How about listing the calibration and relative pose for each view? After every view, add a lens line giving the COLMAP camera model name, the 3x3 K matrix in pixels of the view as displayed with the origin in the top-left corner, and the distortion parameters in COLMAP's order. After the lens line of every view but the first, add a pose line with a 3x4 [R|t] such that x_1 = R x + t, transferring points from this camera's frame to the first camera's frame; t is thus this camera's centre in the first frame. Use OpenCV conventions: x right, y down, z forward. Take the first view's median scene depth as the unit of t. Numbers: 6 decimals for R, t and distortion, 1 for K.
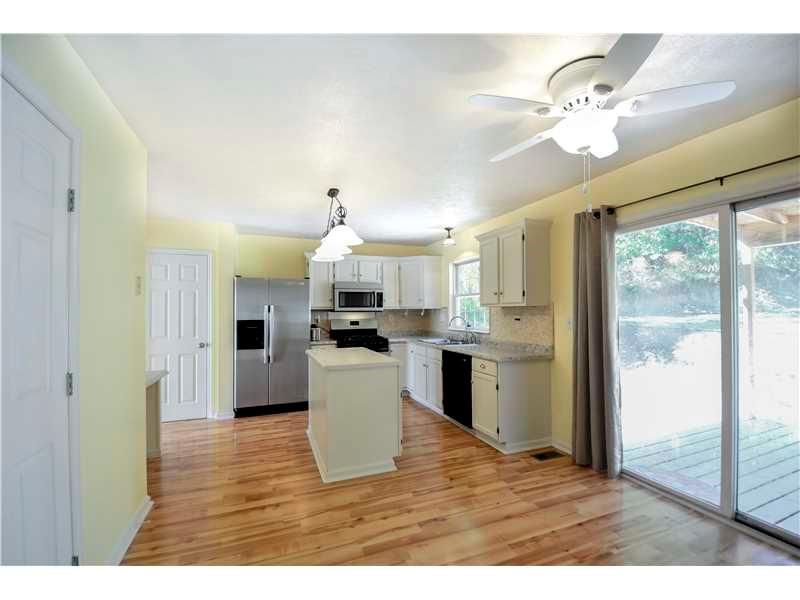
lens RADIAL K [[351.6, 0, 405.3], [0, 351.6, 307.5], [0, 0, 1]] dist [0.005435, 0.000081]
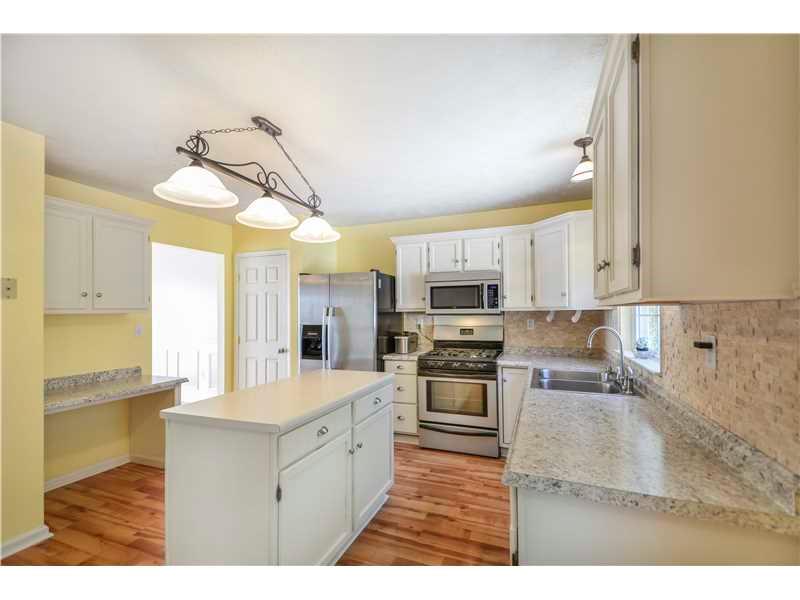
lens RADIAL K [[351.6, 0, 401.9], [0, 351.6, 310.7], [0, 0, 1]] dist [0.005435, 0.000081]
pose [[0.735004, -0.005113, -0.678044, 0.235637], [0.009242, 0.999954, 0.002478, 0.001102], [0.678000, -0.008088, 0.735018, 0.426499]]
